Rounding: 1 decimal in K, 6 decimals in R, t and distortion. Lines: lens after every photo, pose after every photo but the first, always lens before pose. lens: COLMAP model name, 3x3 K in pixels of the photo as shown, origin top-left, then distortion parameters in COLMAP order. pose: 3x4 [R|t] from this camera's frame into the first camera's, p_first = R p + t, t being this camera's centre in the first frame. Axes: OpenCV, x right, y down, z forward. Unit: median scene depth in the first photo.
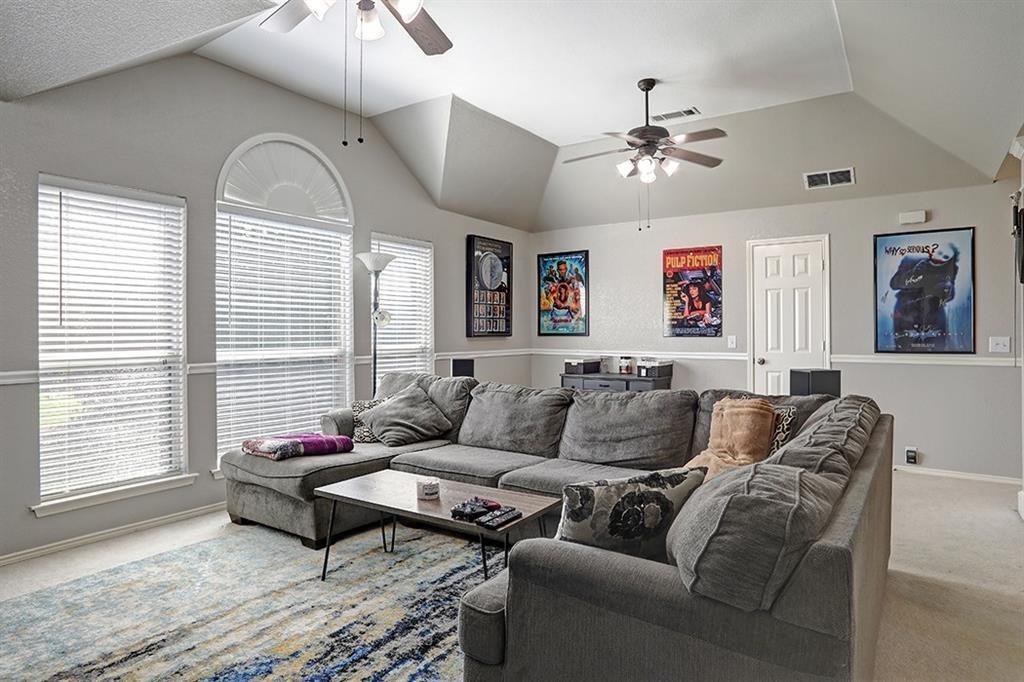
lens RADIAL K [[594.7, 0, 512.7], [0, 594.7, 335.5], [0, 0, 1]] dist [-0.035277, 0.012384]
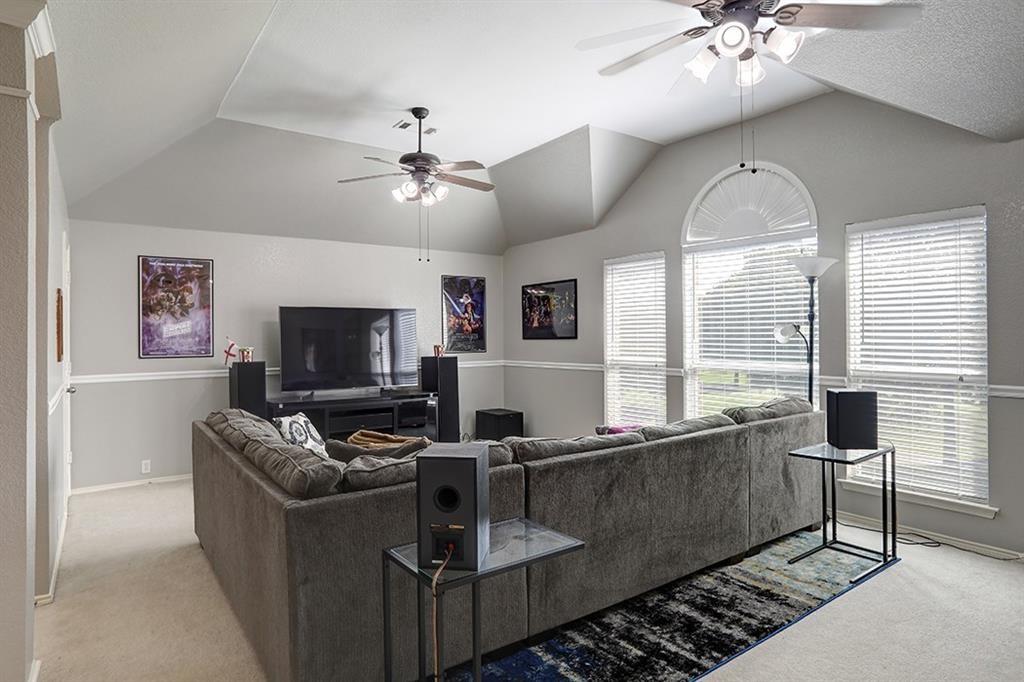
lens RADIAL K [[594.7, 0, 512.9], [0, 594.7, 337.3], [0, 0, 1]] dist [-0.035277, 0.012384]
pose [[-0.334388, 0.005422, -0.942420, 0.866968], [-0.003805, 0.999968, 0.007103, -0.031824], [0.942428, 0.005961, -0.334357, 1.072047]]
